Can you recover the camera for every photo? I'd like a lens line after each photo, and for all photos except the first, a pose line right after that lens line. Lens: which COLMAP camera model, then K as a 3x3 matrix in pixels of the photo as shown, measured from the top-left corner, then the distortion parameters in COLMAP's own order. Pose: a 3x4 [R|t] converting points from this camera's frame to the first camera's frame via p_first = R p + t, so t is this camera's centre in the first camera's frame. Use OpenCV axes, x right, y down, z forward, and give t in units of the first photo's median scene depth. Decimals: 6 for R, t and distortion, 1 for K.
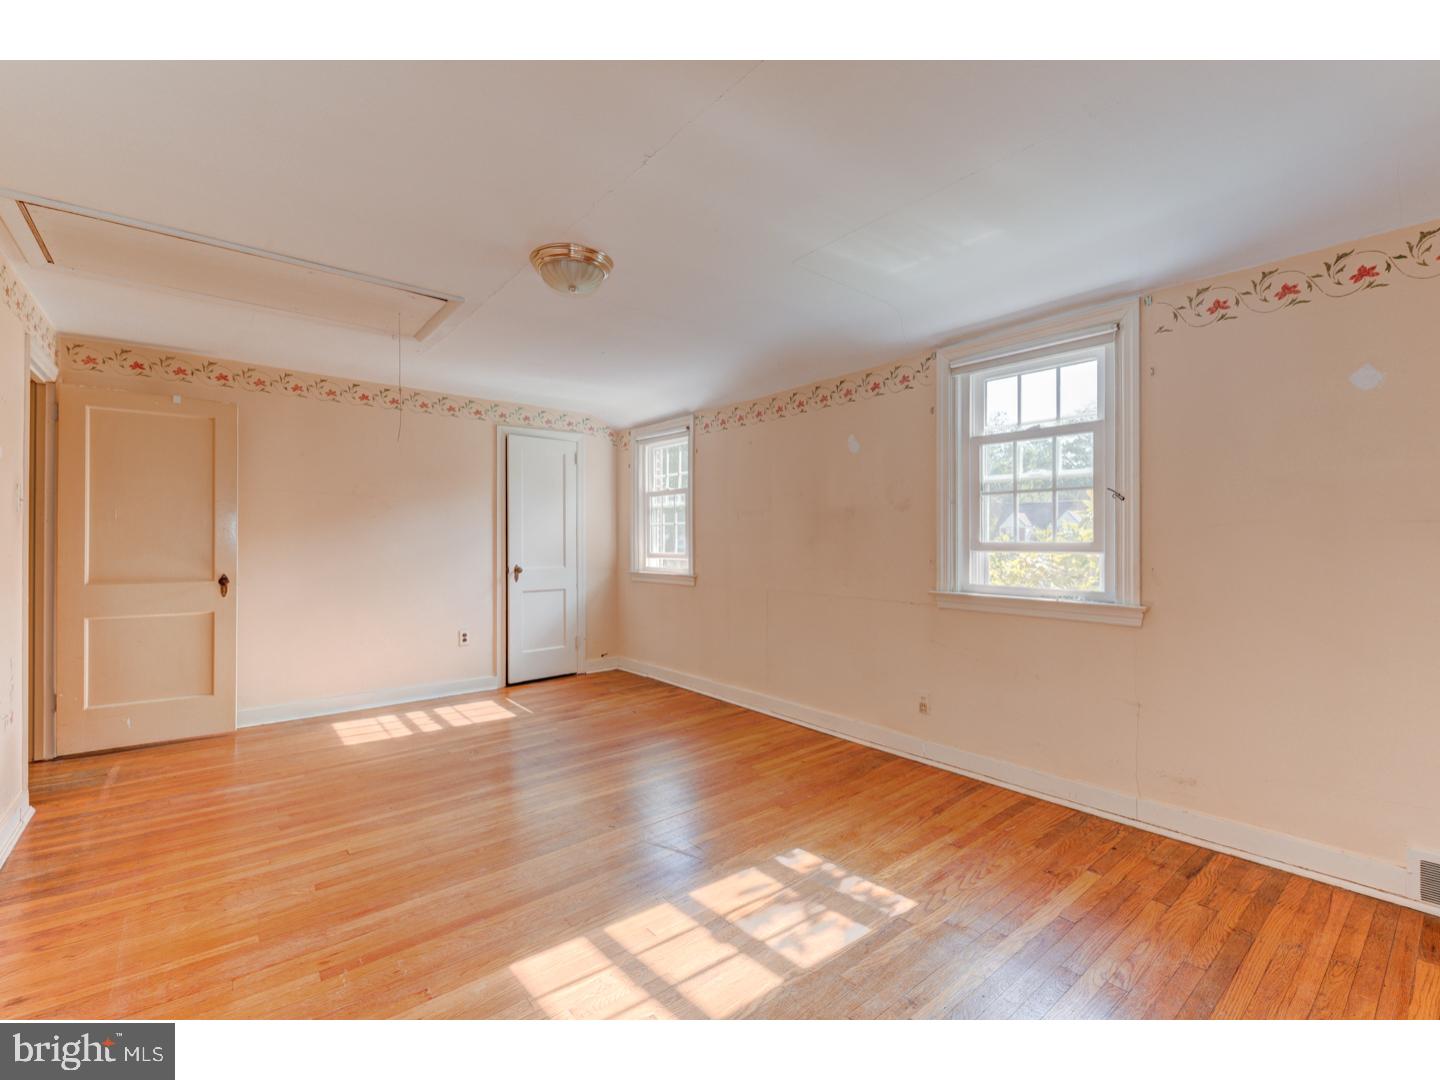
lens RADIAL K [[618.5, 0, 720.5], [0, 618.5, 539.5], [0, 0, 1]] dist [0.011537, -0.006134]
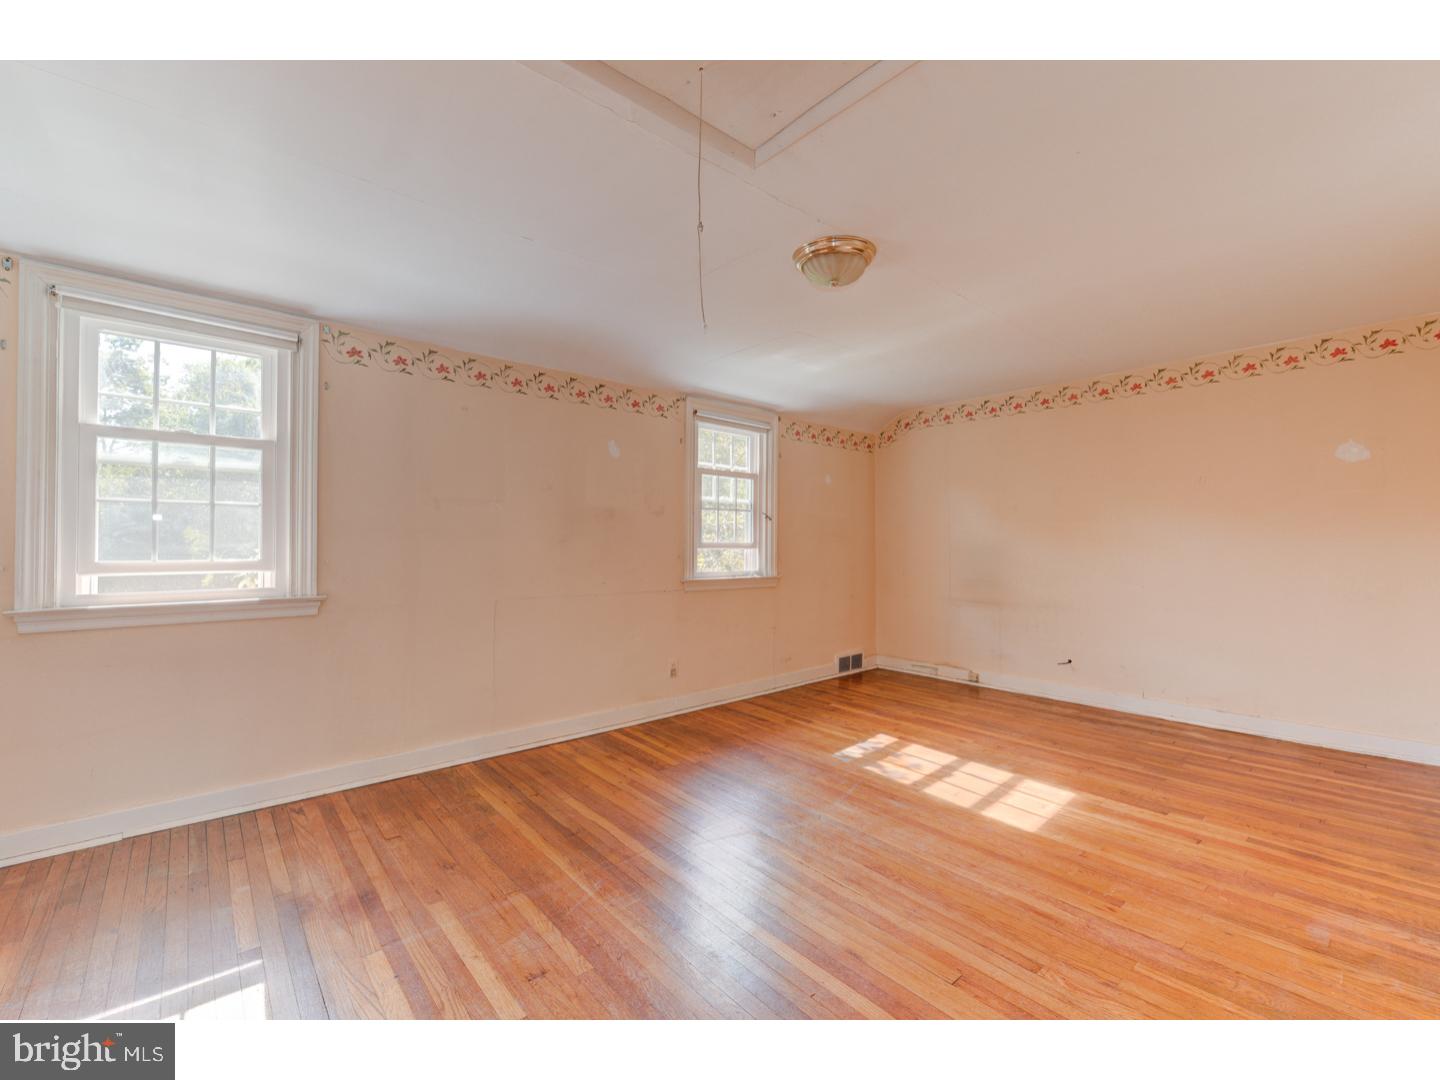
lens RADIAL K [[618.5, 0, 720.2], [0, 618.5, 542.4], [0, 0, 1]] dist [0.011537, -0.006134]
pose [[-0.026629, 0.004934, 0.999633, -1.062554], [-0.005958, 0.999969, -0.005094, 0.012077], [-0.999628, -0.006092, -0.026599, 1.057000]]
